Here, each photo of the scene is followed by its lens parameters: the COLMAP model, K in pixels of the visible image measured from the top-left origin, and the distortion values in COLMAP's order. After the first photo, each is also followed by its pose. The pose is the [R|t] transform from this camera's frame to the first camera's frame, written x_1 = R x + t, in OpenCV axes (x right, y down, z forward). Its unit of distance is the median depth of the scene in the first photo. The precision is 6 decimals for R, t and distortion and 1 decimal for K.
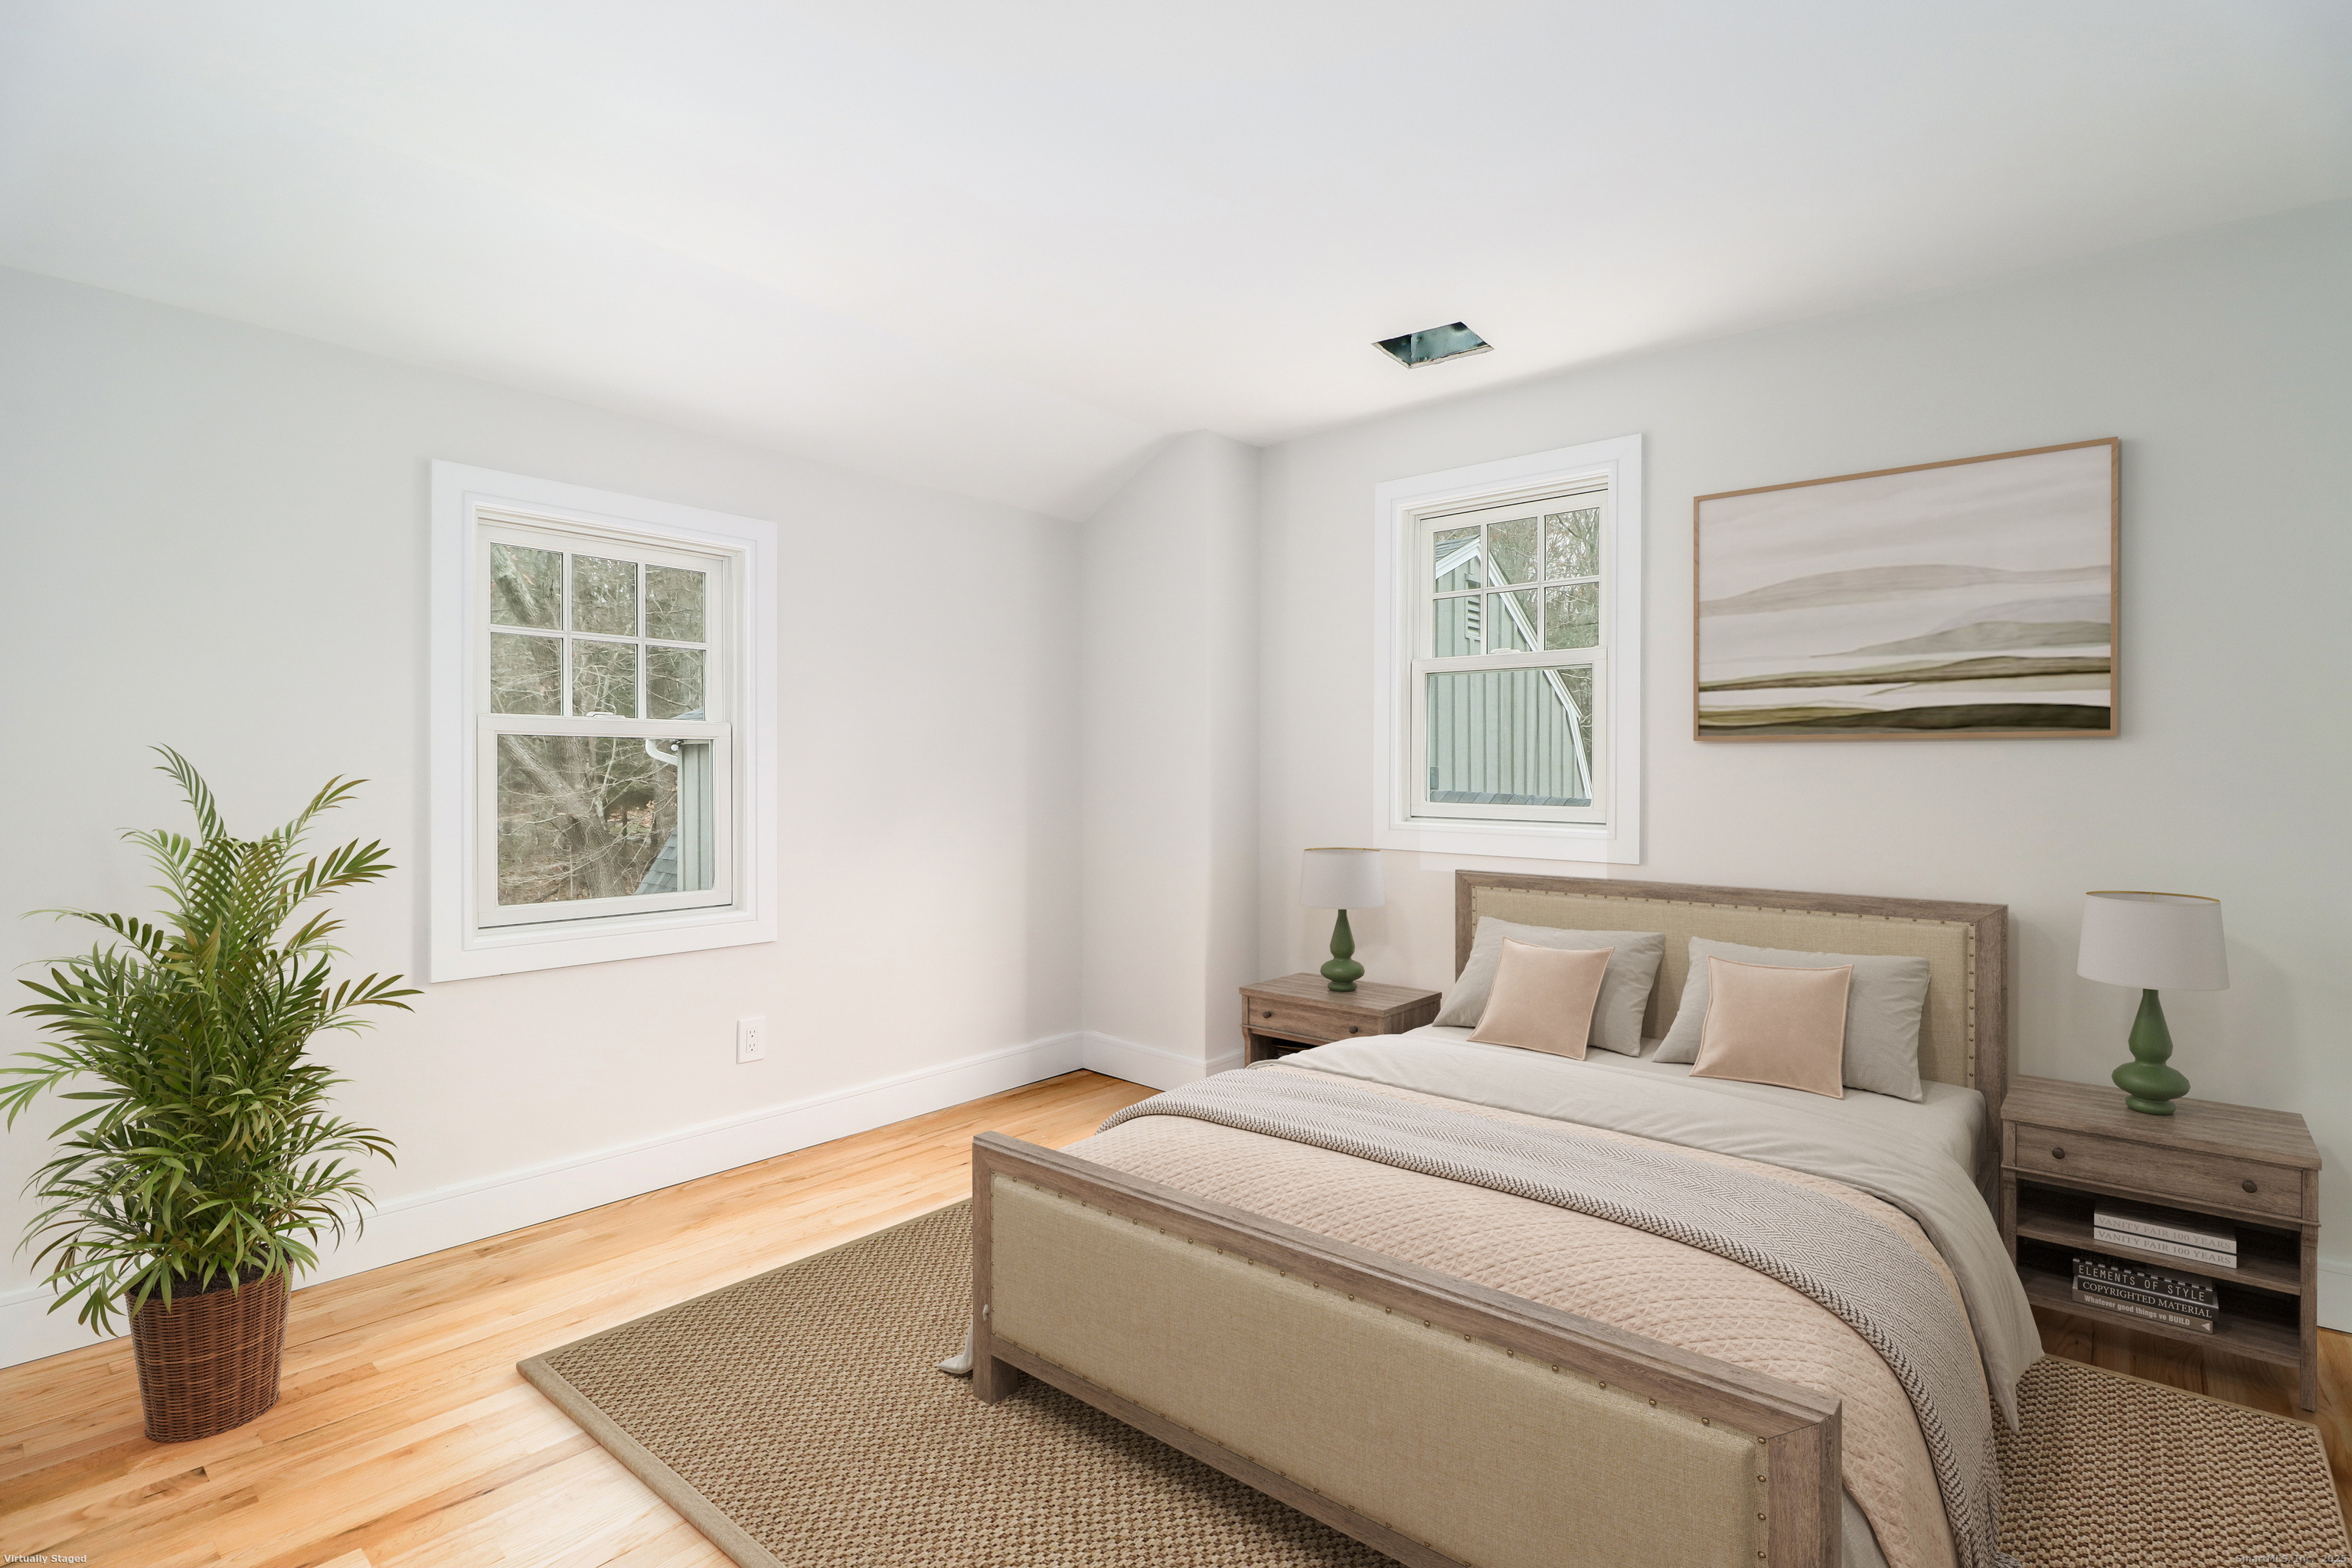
lens RADIAL K [[1115.3, 0, 1187.3], [0, 1115.3, 773.4], [0, 0, 1]] dist [0.016400, -0.021406]
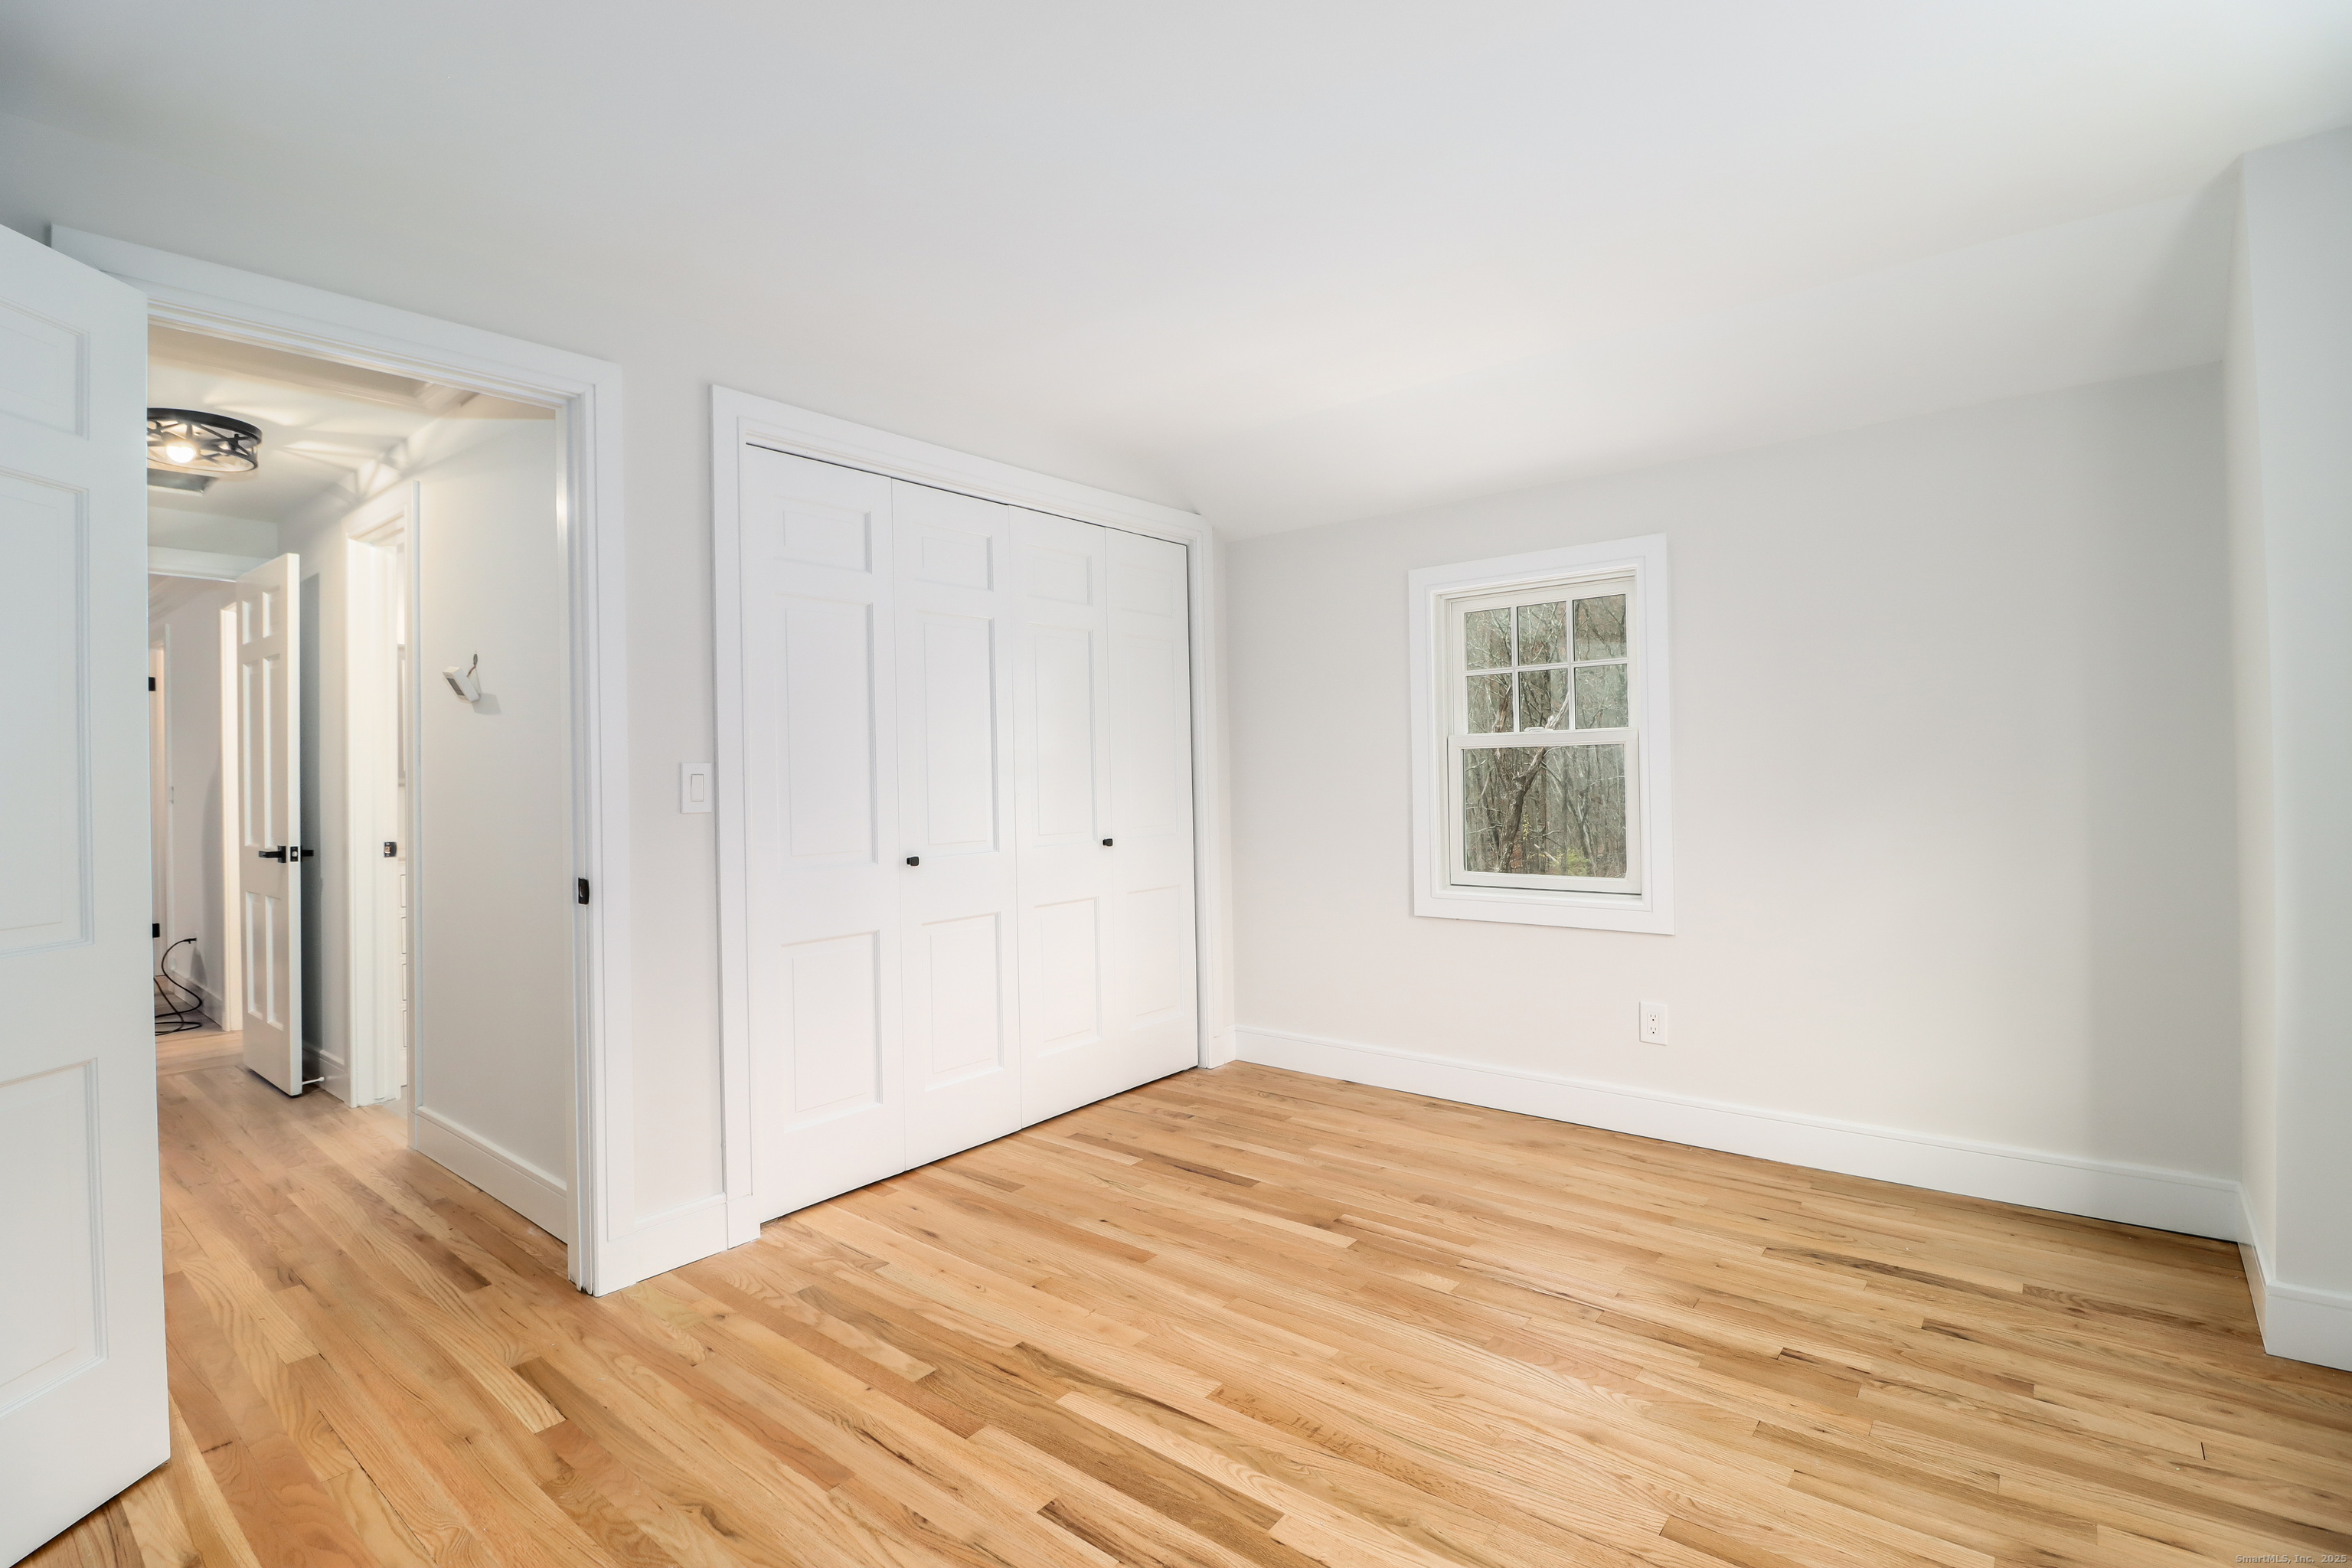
lens RADIAL K [[1115.3, 0, 1187.3], [0, 1115.3, 773.4], [0, 0, 1]] dist [0.016400, -0.021406]
pose [[0.009192, -0.010937, -0.999898, 0.700884], [0.012020, 0.999869, -0.010826, 0.005725], [0.999886, -0.011919, 0.009323, 0.567379]]
